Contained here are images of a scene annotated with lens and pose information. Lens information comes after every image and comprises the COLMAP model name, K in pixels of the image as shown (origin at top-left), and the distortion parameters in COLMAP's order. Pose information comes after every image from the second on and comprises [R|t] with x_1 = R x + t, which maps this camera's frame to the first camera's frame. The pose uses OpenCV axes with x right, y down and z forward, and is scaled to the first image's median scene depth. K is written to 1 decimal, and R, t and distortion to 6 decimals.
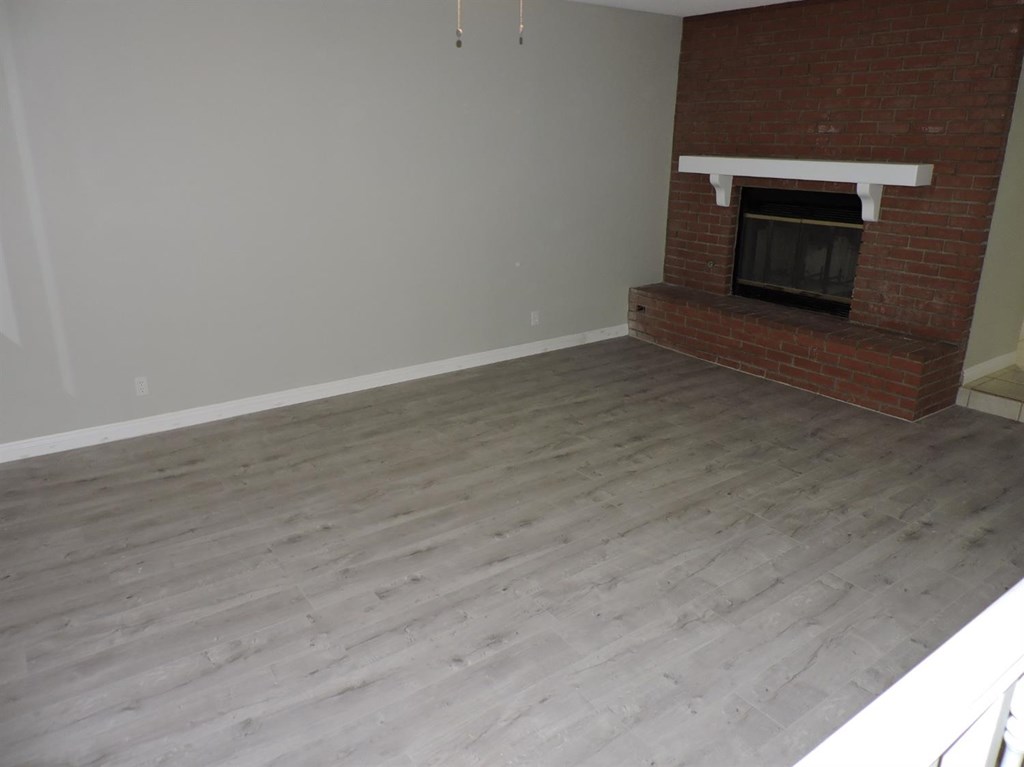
lens RADIAL K [[724.1, 0, 509.6], [0, 724.1, 383.7], [0, 0, 1]] dist [-0.028703, 0.018884]
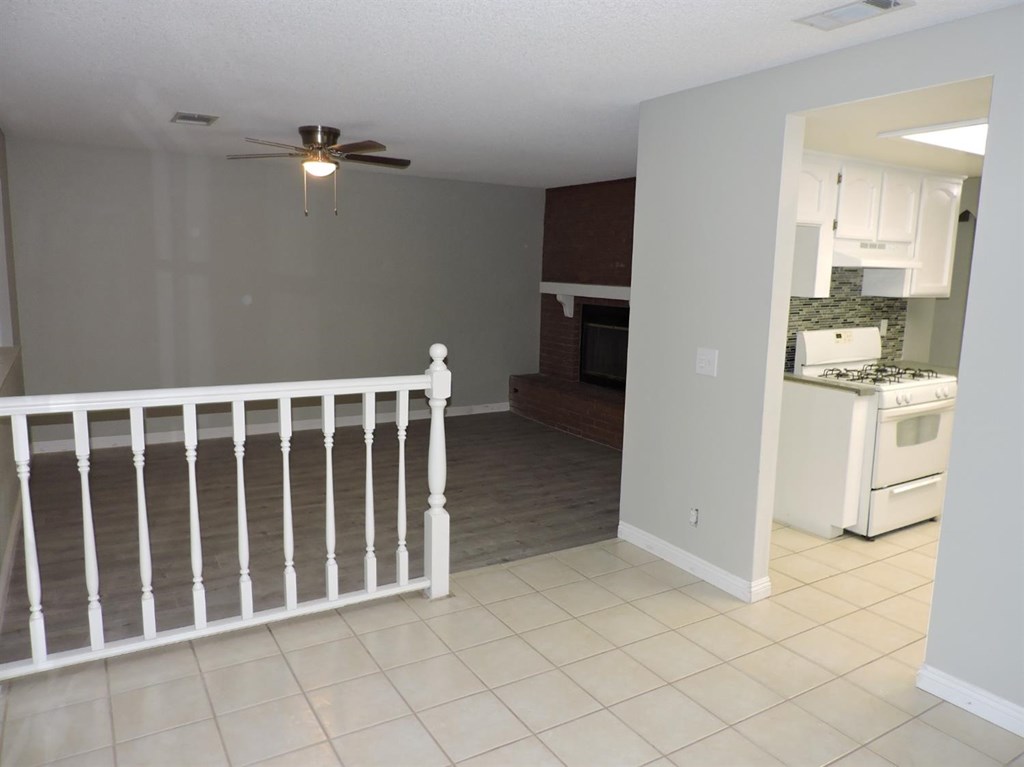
lens RADIAL K [[724.1, 0, 510.5], [0, 724.1, 389.7], [0, 0, 1]] dist [-0.028703, 0.018884]
pose [[0.996720, 0.034583, -0.073172, 0.403291], [-0.046028, 0.985877, -0.161020, 0.169116], [0.066571, 0.163859, 0.984235, -0.497901]]
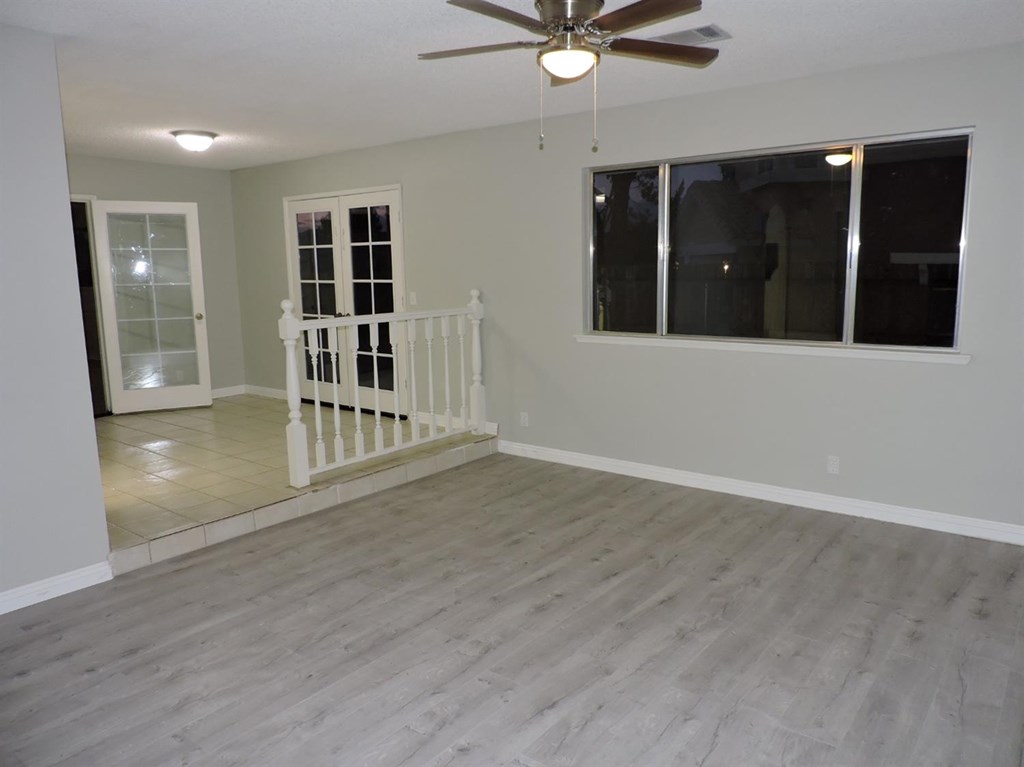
lens RADIAL K [[724.1, 0, 515.5], [0, 724.1, 379.1], [0, 0, 1]] dist [-0.028703, 0.018884]
pose [[-0.958517, 0.061231, -0.278381, 0.246441], [-0.075007, 0.888048, 0.453591, -0.420719], [0.274989, 0.455656, -0.846616, 1.337953]]
